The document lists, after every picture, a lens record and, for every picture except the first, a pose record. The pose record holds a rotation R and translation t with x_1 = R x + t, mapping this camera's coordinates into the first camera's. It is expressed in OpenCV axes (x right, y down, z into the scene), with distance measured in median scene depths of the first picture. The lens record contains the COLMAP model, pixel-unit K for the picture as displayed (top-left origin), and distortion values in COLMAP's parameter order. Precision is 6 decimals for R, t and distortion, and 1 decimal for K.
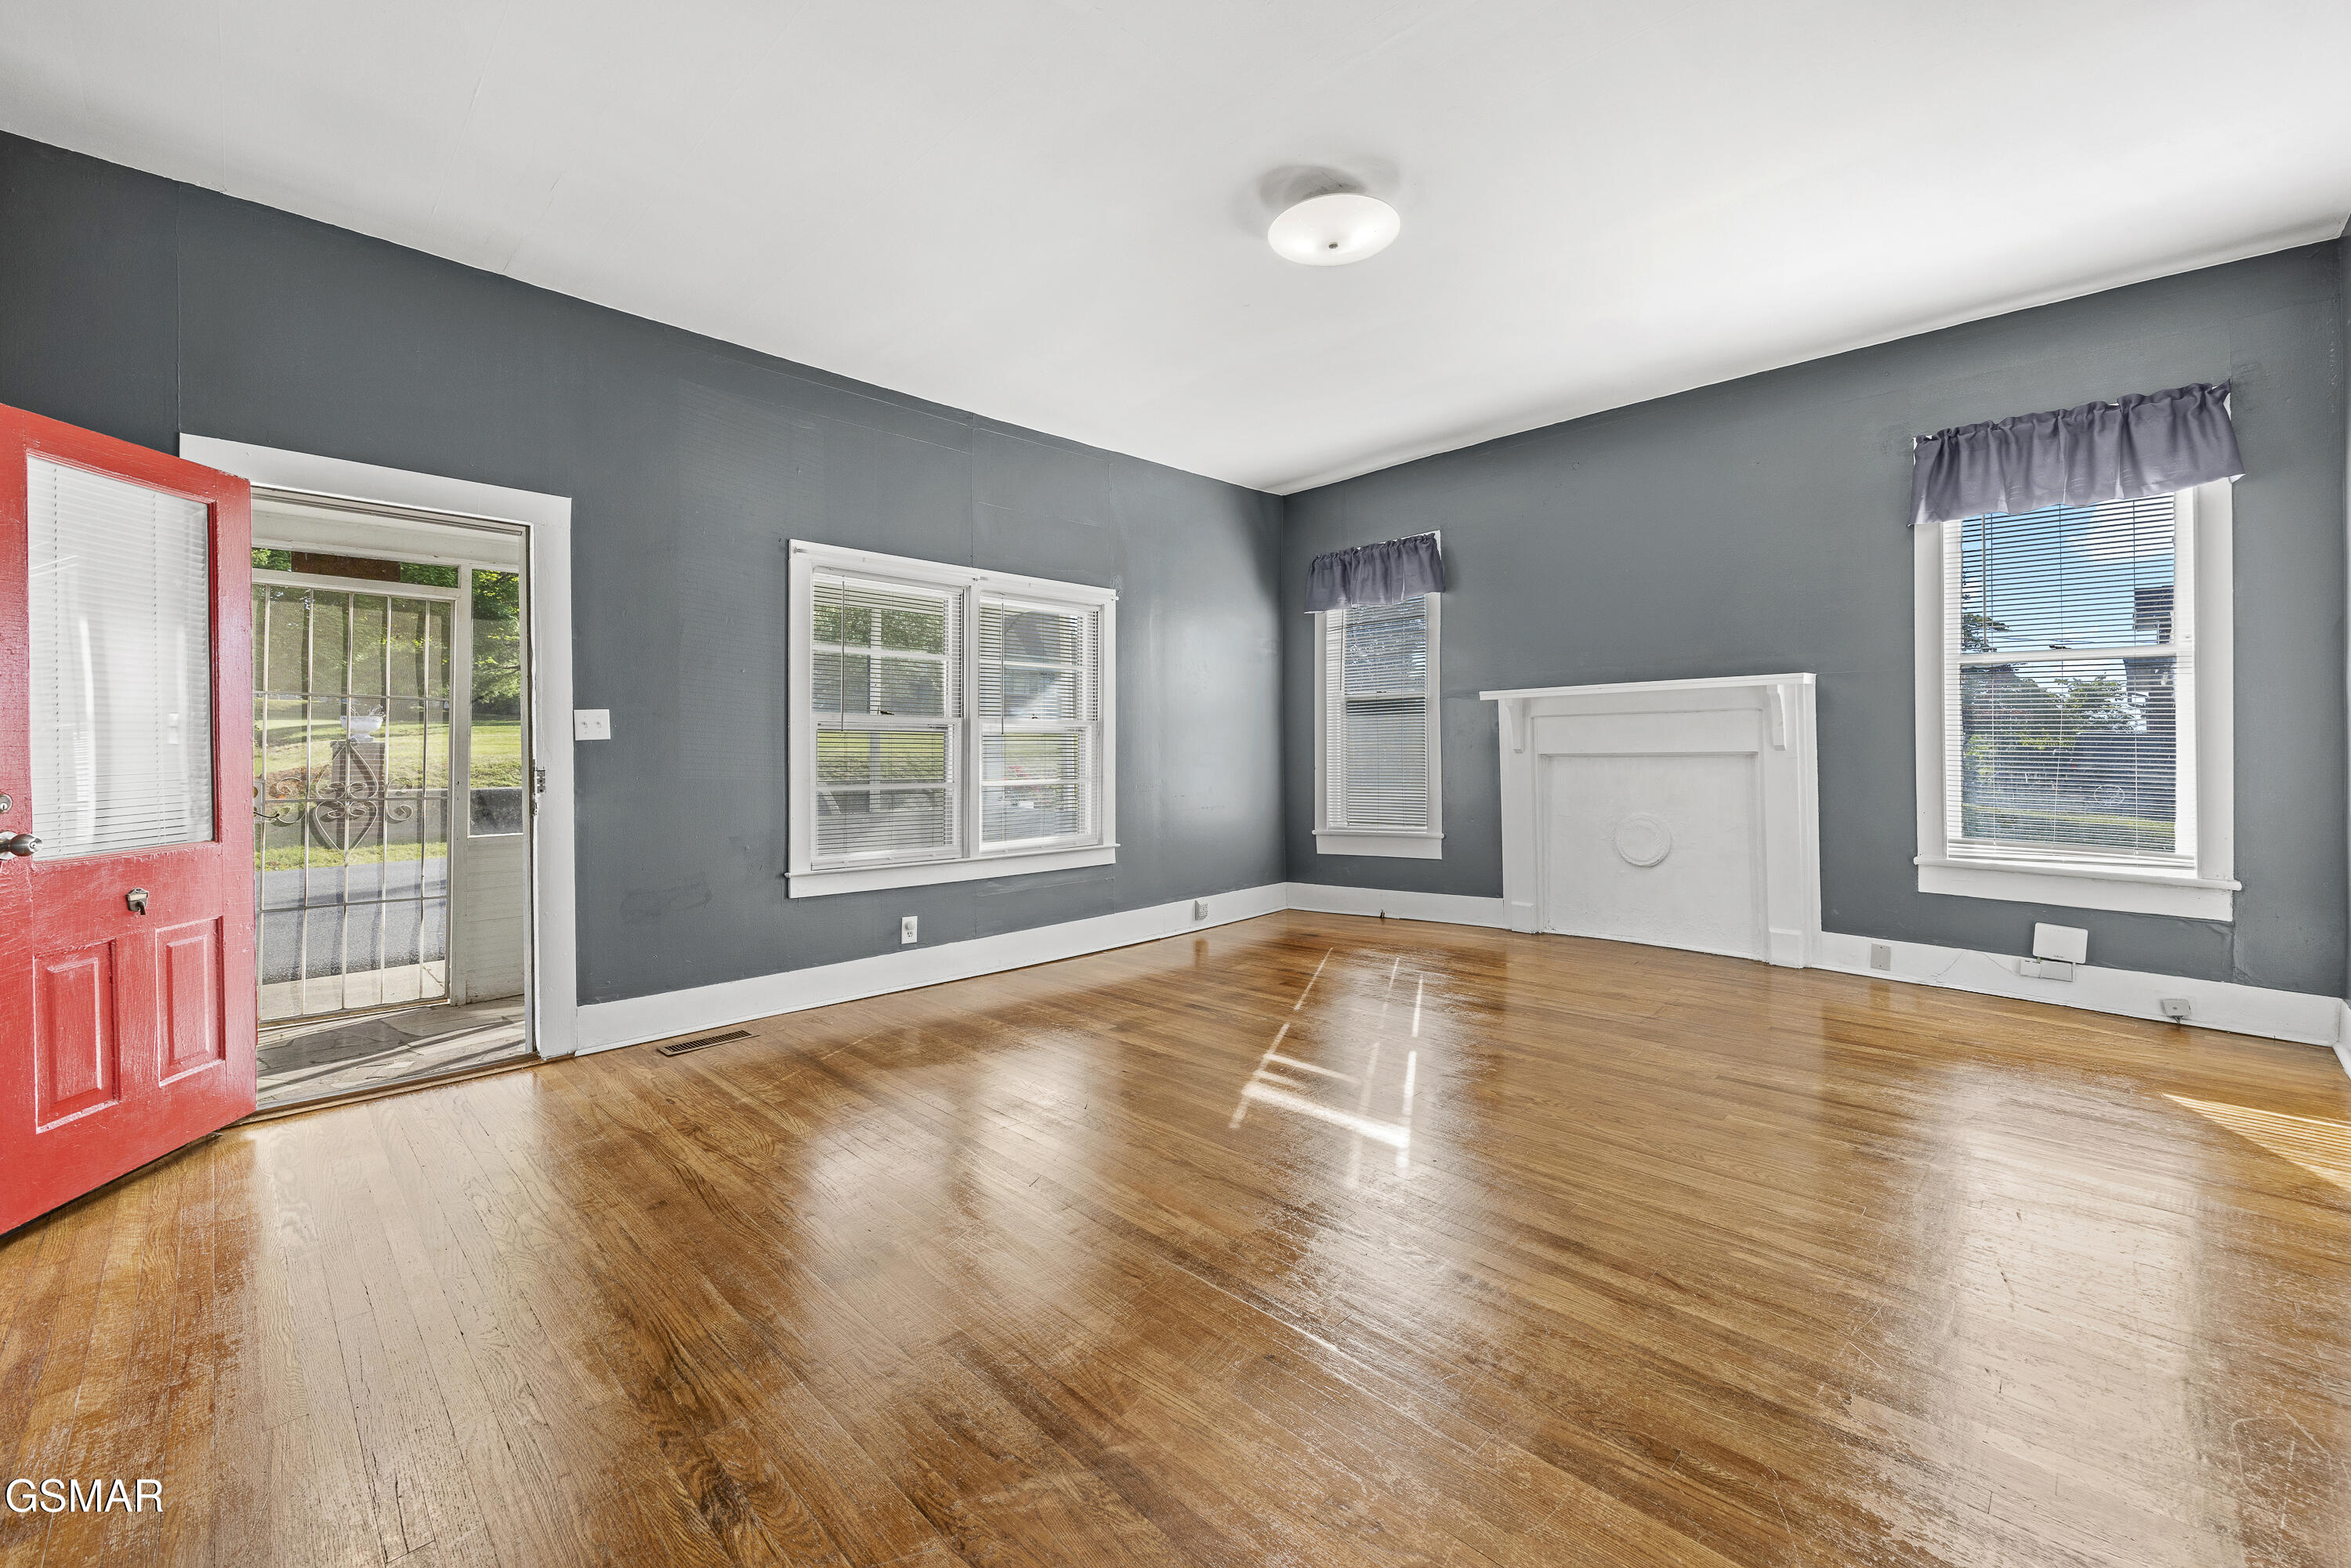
lens RADIAL K [[960.2, 0, 1175.2], [0, 960.2, 740.4], [0, 0, 1]] dist [-0.003757, 0.000794]
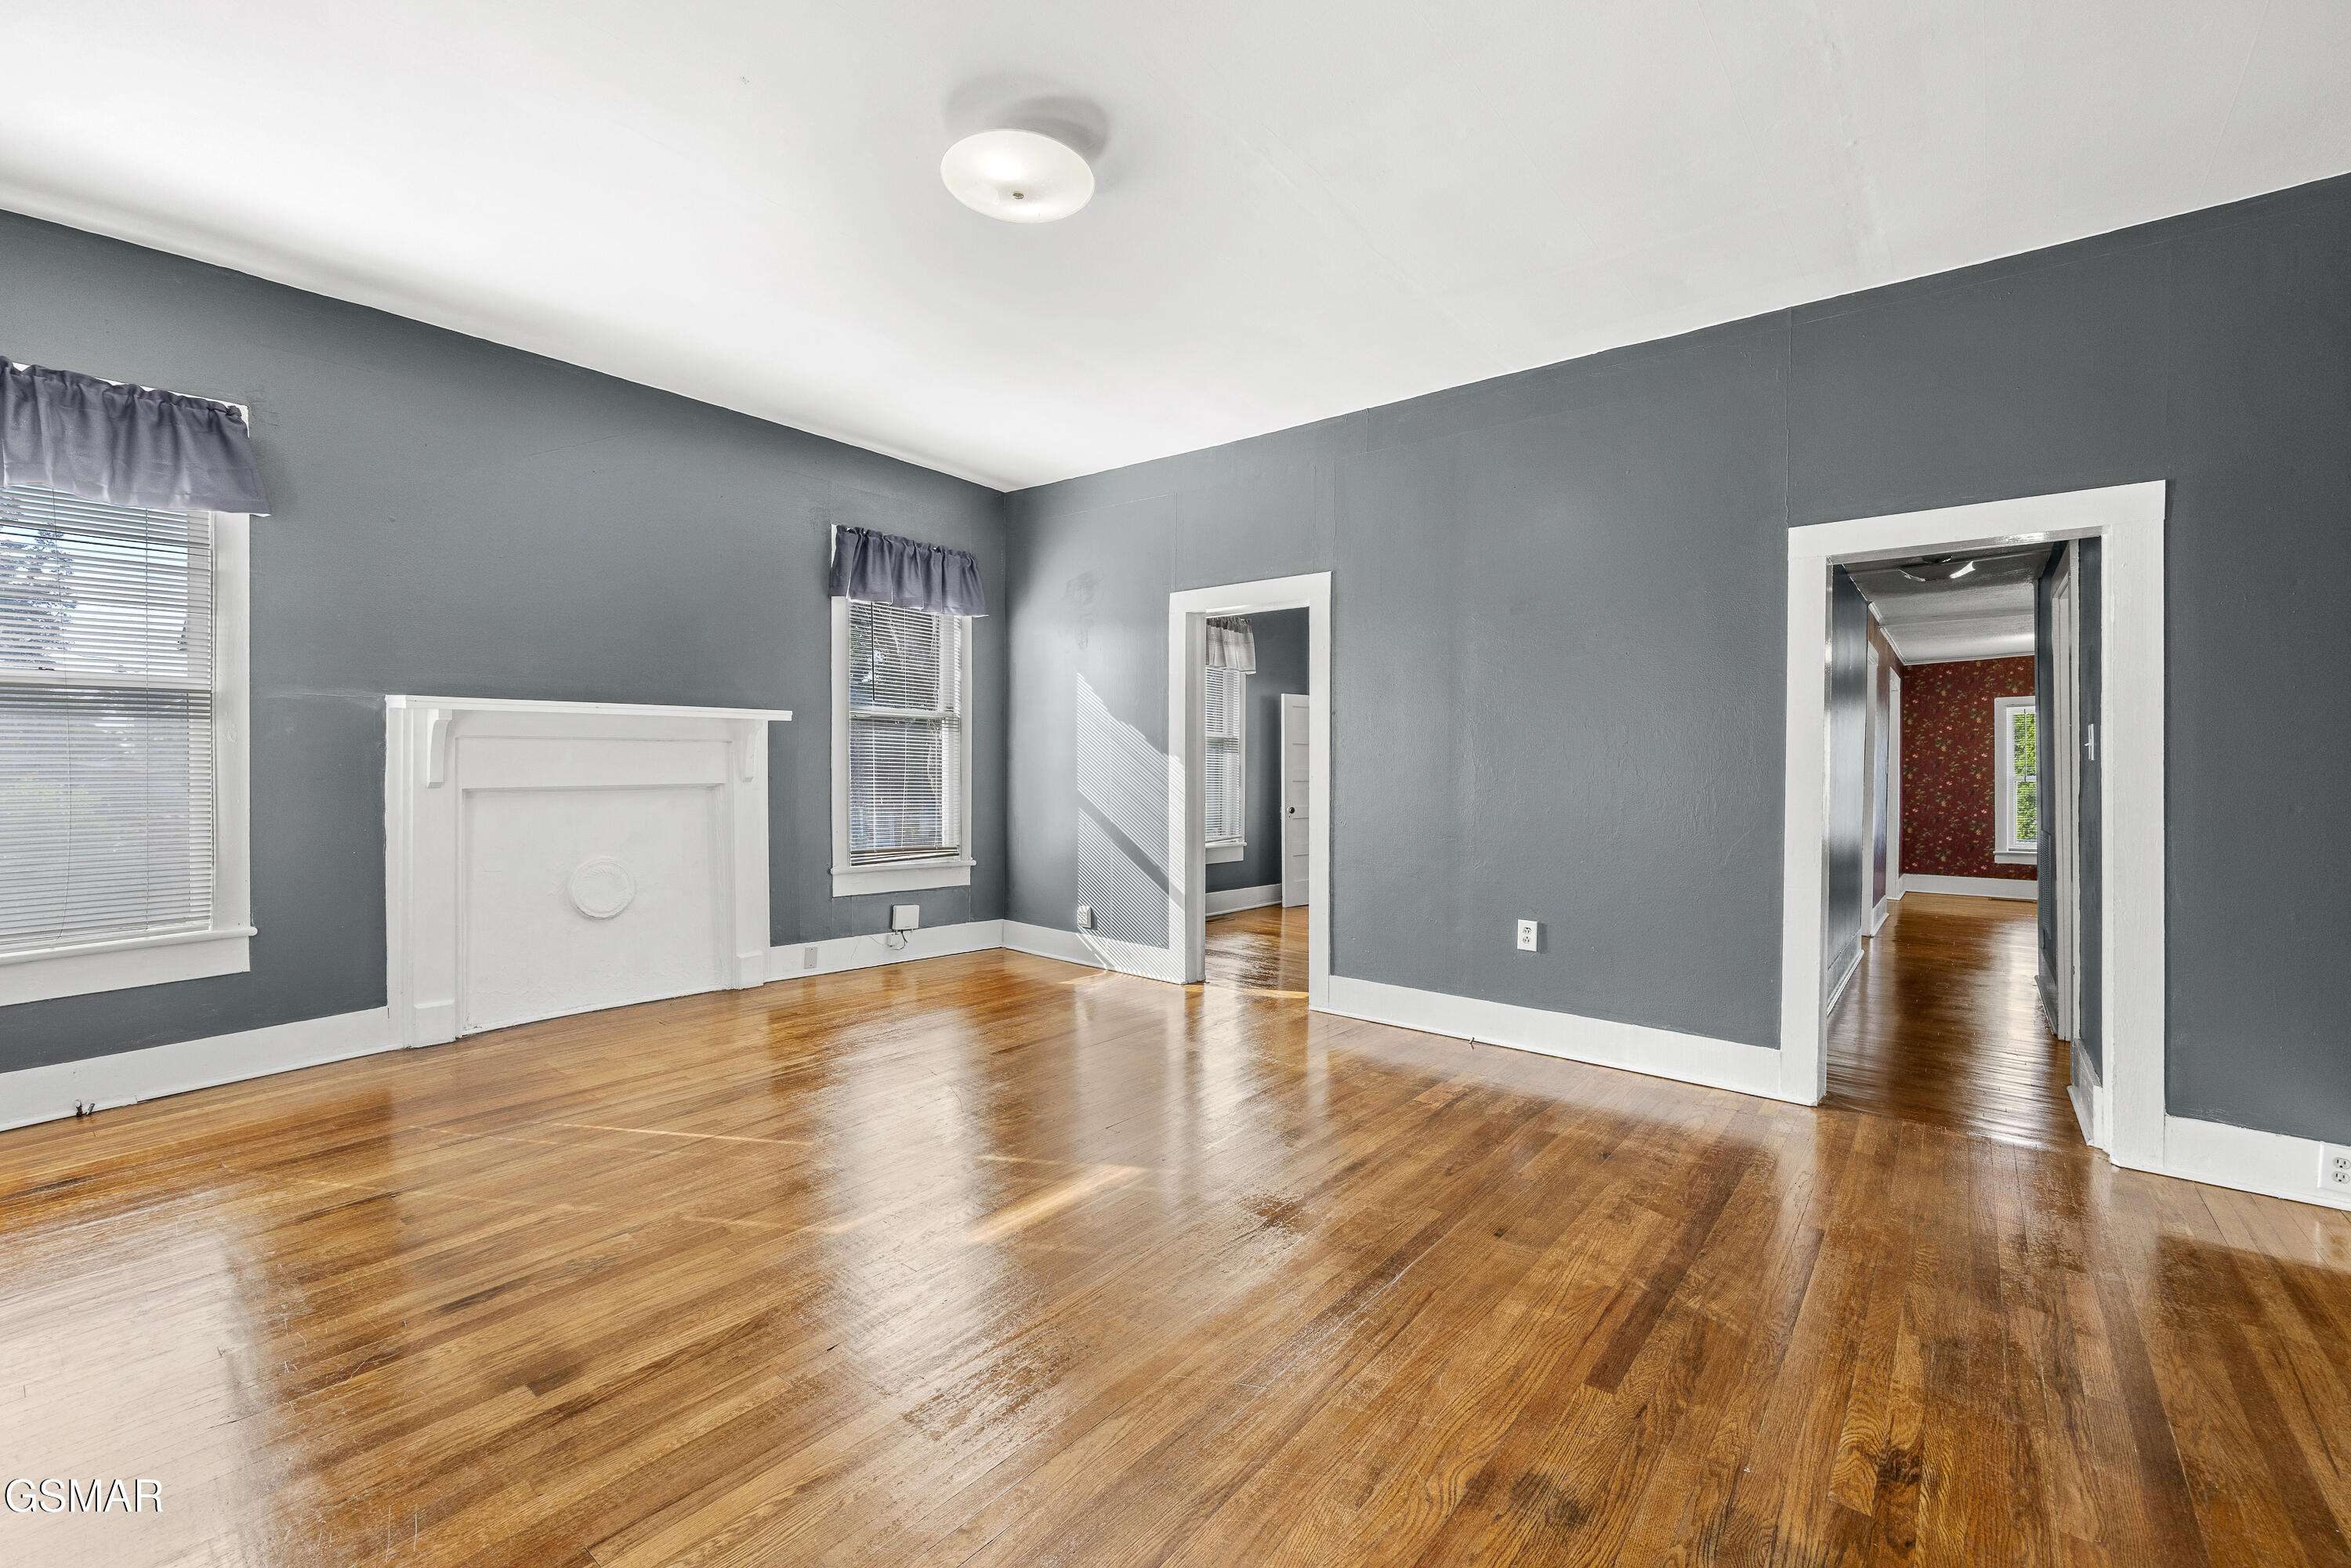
lens RADIAL K [[987.2, 0, 1191.7], [0, 987.2, 797.6], [0, 0, 1]] dist [-0.004278, -0.000044]
pose [[-0.109107, -0.021030, 0.993808, -0.528660], [-0.007571, 0.999765, 0.020325, 0.001554], [-0.994001, -0.005306, -0.109240, 0.685917]]
